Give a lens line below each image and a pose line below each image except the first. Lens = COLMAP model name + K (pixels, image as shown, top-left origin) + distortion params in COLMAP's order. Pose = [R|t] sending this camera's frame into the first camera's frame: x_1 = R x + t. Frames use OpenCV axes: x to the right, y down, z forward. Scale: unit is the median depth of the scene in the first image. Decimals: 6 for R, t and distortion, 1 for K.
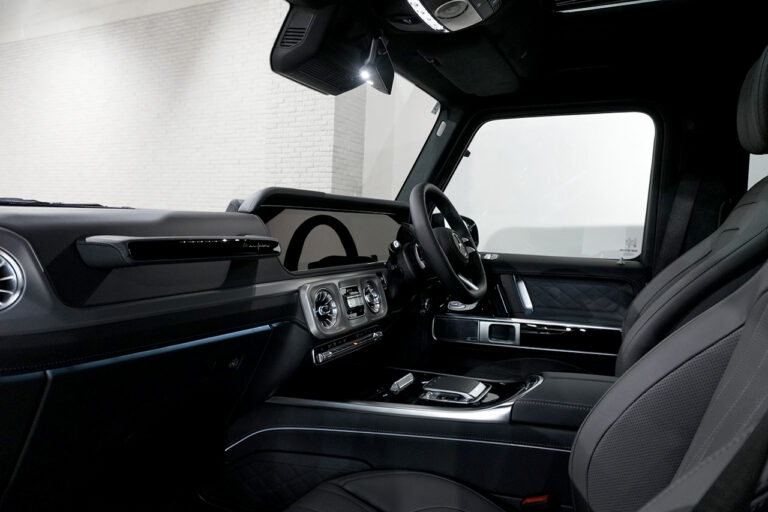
lens RADIAL K [[518.0, 0, 384.0], [0, 518.0, 256.0], [0, 0, 1]] dist [-0.041303, 0.030139]
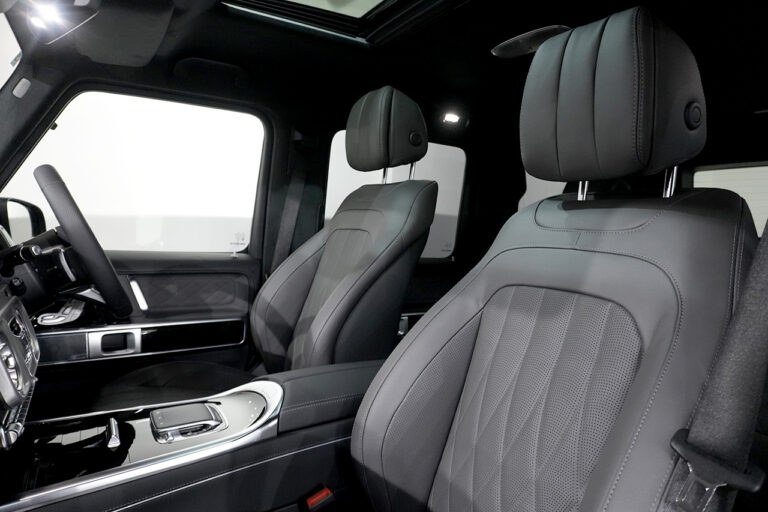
lens RADIAL K [[518.0, 0, 384.0], [0, 518.0, 256.0], [0, 0, 1]] dist [-0.041303, 0.030139]
pose [[0.553836, -0.050295, 0.831106, -0.237637], [0.013689, 0.998589, 0.051308, -0.035279], [-0.832513, -0.017039, 0.553743, 0.154244]]
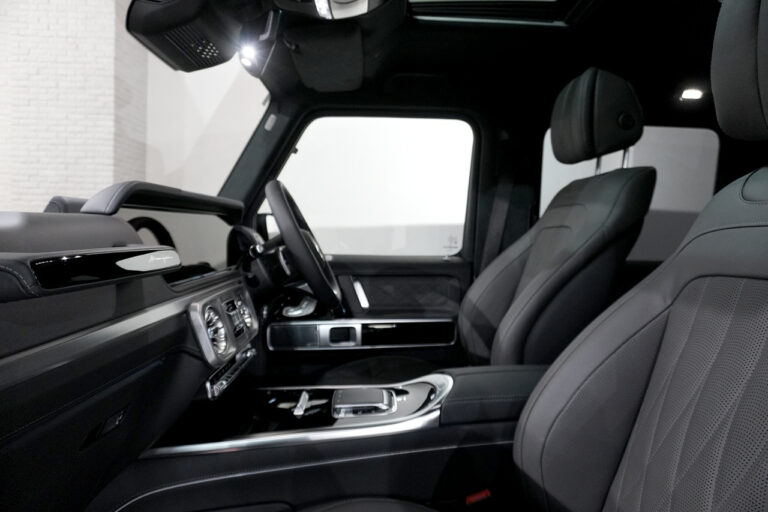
lens RADIAL K [[518.0, 0, 384.0], [0, 518.0, 256.0], [0, 0, 1]] dist [-0.041303, 0.030139]
pose [[0.883068, -0.039856, 0.467549, -0.159818], [0.039435, 0.999165, 0.010692, -0.009091], [-0.467585, 0.008996, 0.883902, 0.092020]]
